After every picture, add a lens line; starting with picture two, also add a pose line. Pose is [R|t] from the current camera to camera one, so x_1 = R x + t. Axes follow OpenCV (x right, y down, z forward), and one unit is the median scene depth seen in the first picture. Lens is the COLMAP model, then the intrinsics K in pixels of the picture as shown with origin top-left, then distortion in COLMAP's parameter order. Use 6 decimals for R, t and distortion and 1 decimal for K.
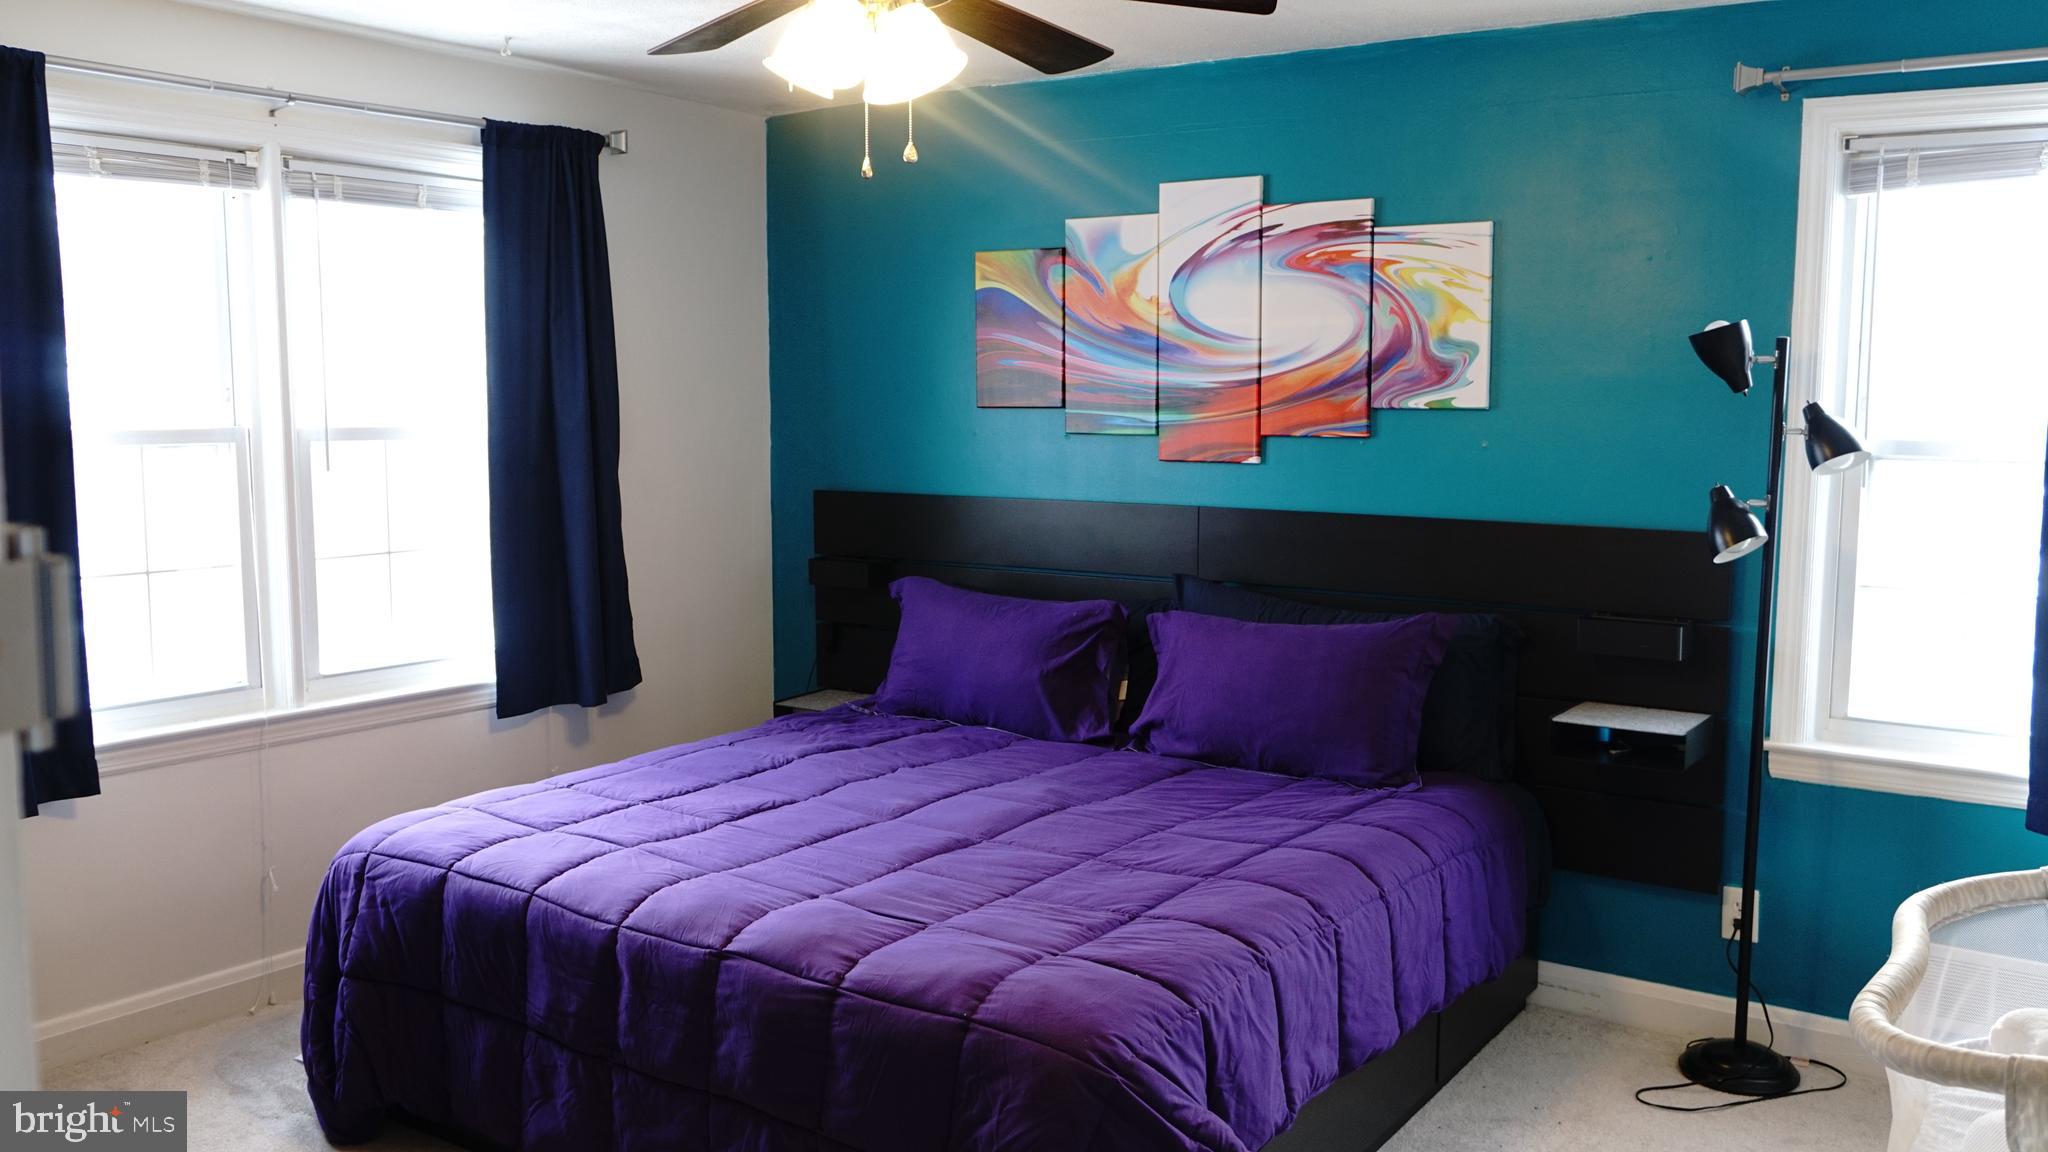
lens RADIAL K [[1693.9, 0, 1020.0], [0, 1693.9, 587.8], [0, 0, 1]] dist [-0.064370, 0.056429]
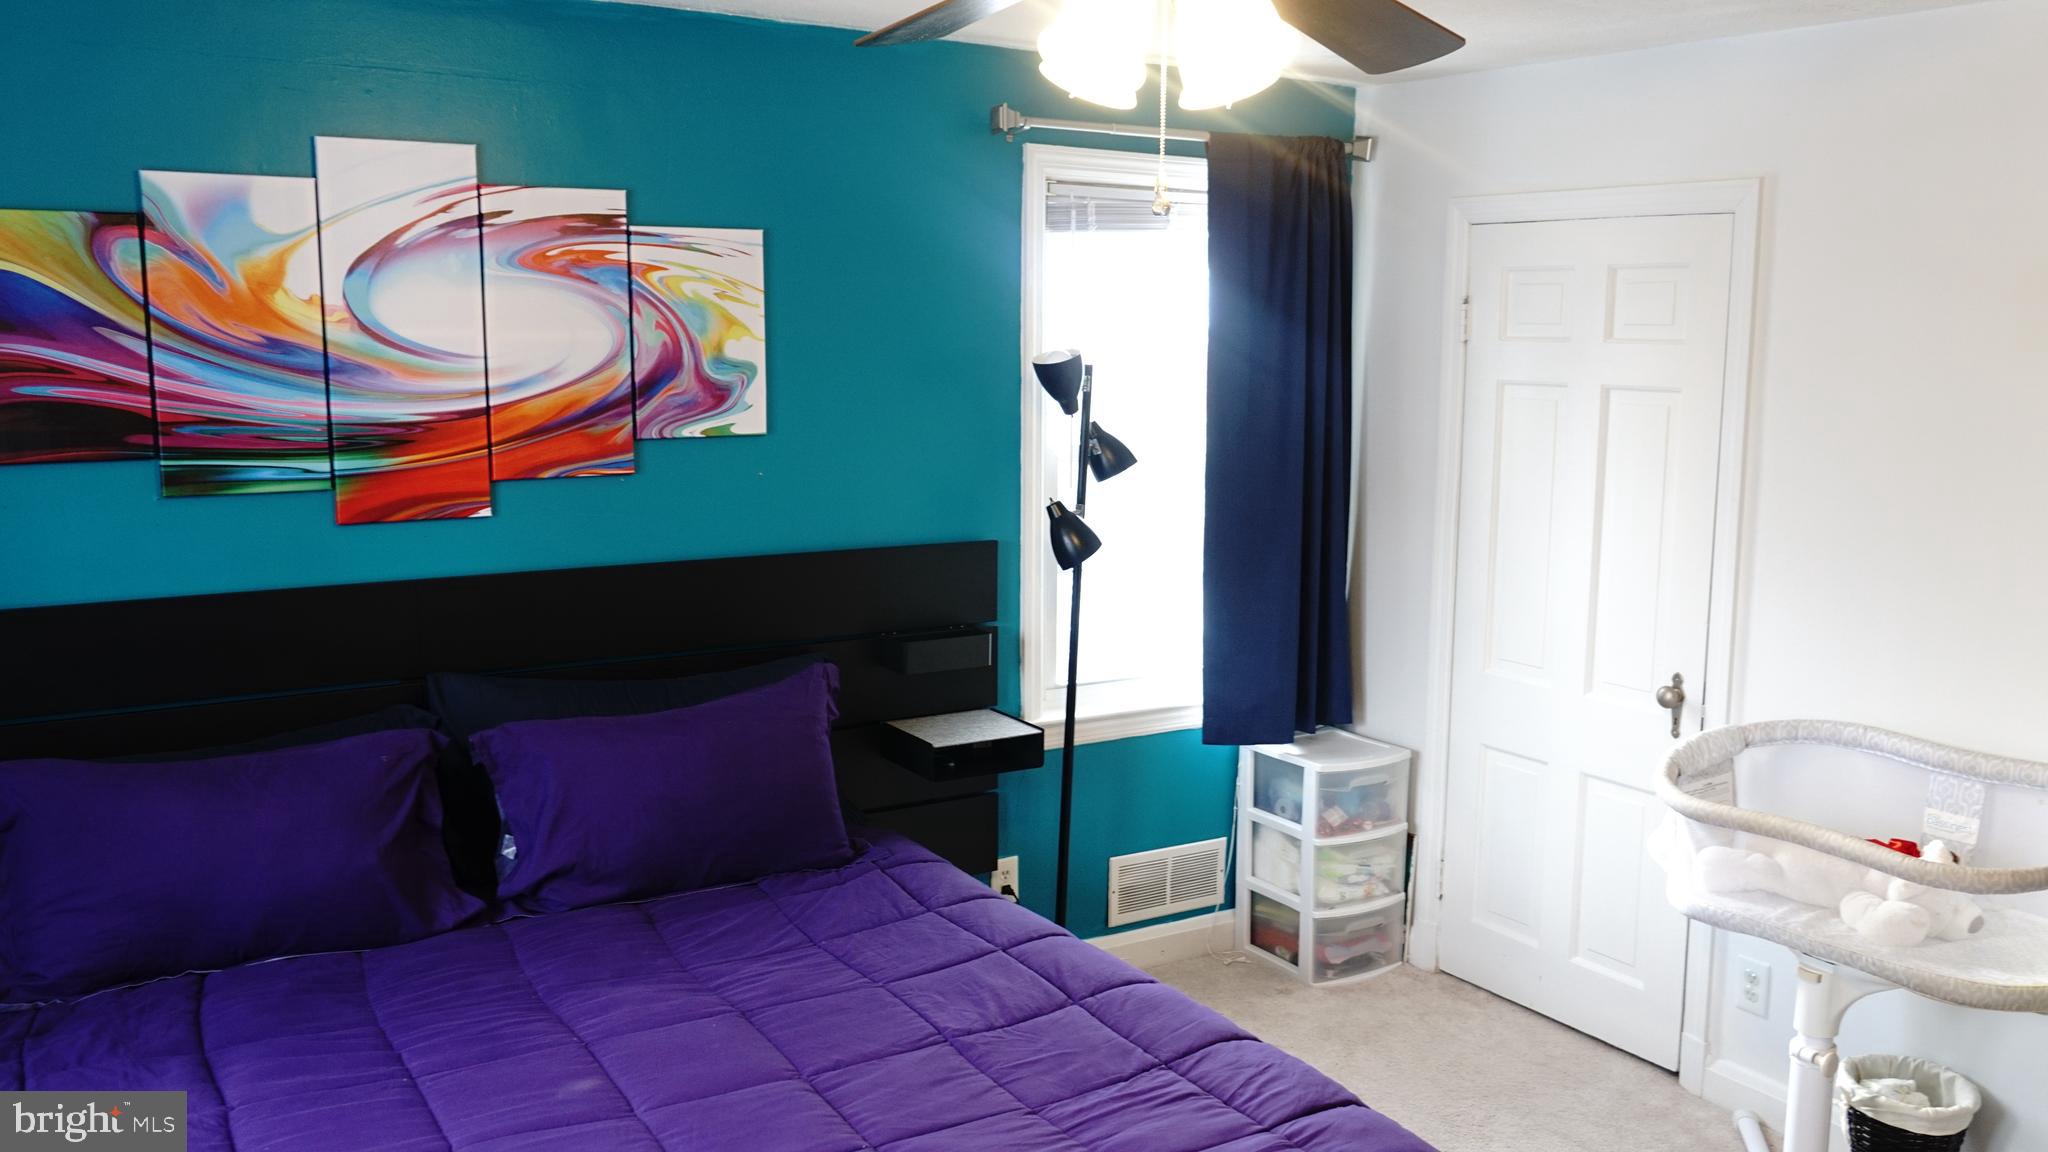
lens RADIAL K [[1693.9, 0, 1020.0], [0, 1693.9, 587.8], [0, 0, 1]] dist [-0.064370, 0.056429]
pose [[0.389742, -0.139128, 0.910354, -0.504278], [0.100331, 0.989053, 0.108201, -0.106315], [-0.915442, 0.049166, 0.399435, 0.494860]]
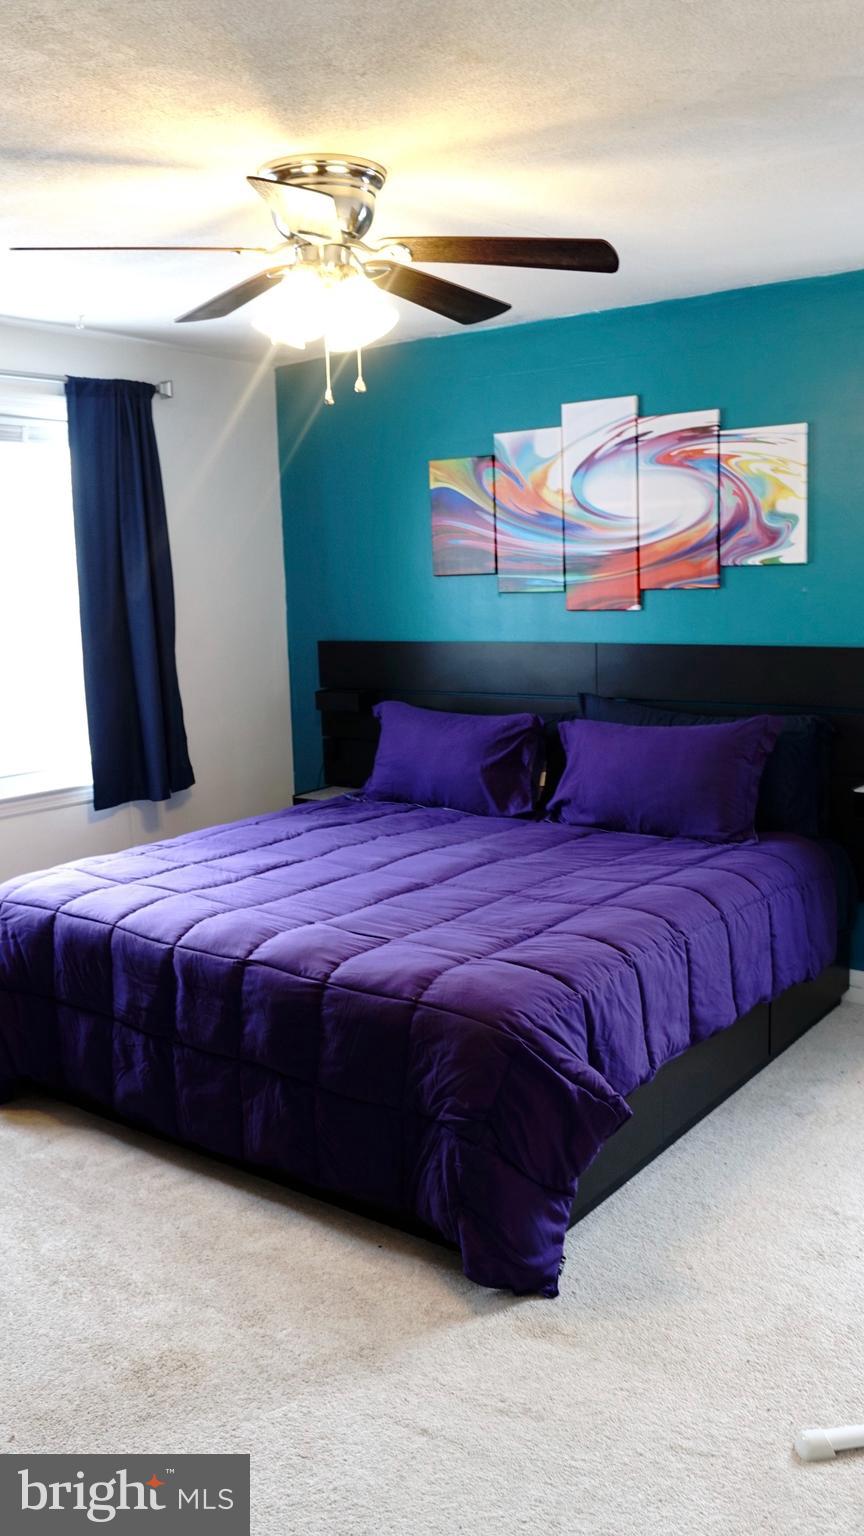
lens RADIAL K [[1270.4, 0, 426.9], [0, 1270.4, 785.6], [0, 0, 1]] dist [-0.064370, 0.056429]
pose [[0.998225, -0.023290, -0.054810, 0.024976], [0.025998, 0.998449, 0.049230, 0.013513], [0.053579, -0.050567, 0.997282, -0.031744]]
